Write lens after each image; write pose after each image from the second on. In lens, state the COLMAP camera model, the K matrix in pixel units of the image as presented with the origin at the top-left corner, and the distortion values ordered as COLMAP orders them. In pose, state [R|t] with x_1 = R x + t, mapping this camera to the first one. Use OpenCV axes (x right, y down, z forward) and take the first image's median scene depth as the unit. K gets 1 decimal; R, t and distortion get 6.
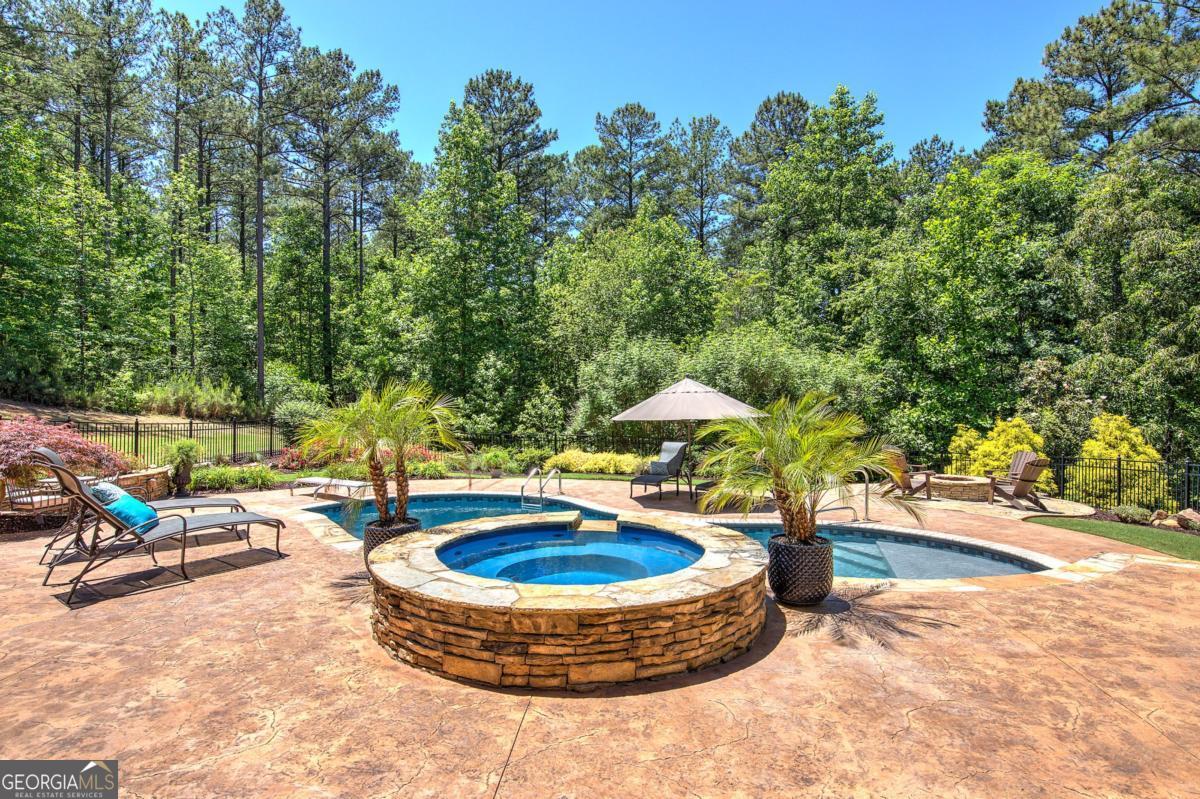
lens RADIAL K [[669.4, 0, 600.0], [0, 669.4, 399.5], [0, 0, 1]] dist [0.016453, 0.000218]
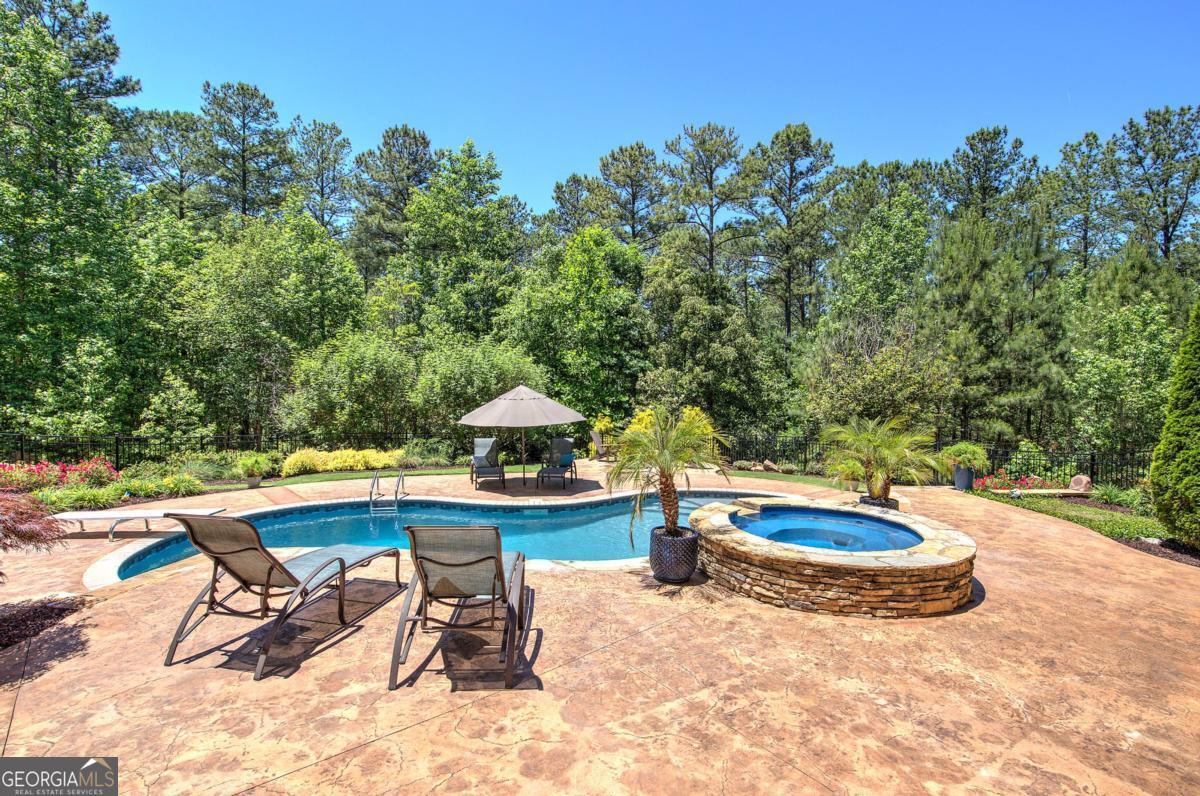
lens RADIAL K [[567.5, 0, 600.0], [0, 567.5, 398.0], [0, 0, 1]] dist [0.002682, 0.000913]
pose [[0.729962, -0.006650, 0.683455, -0.196883], [-0.007315, 0.999819, 0.017541, -0.011710], [-0.683448, -0.017804, 0.729782, 0.068925]]
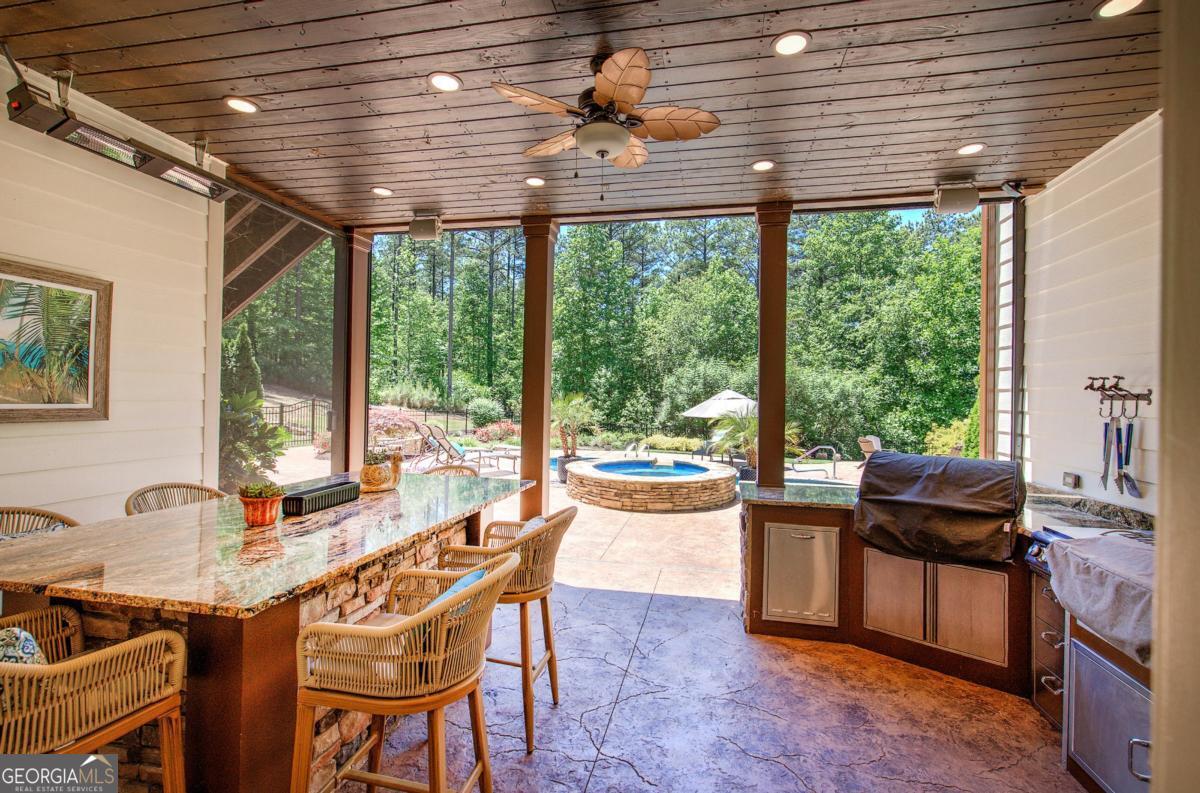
lens RADIAL K [[531.8, 0, 603.8], [0, 531.8, 389.6], [0, 0, 1]] dist [-0.012926, 0.000273]
pose [[0.988600, 0.014547, -0.149864, 0.010721], [-0.017288, 0.999706, -0.017003, -0.001800], [0.149573, 0.019400, 0.988560, -0.130714]]
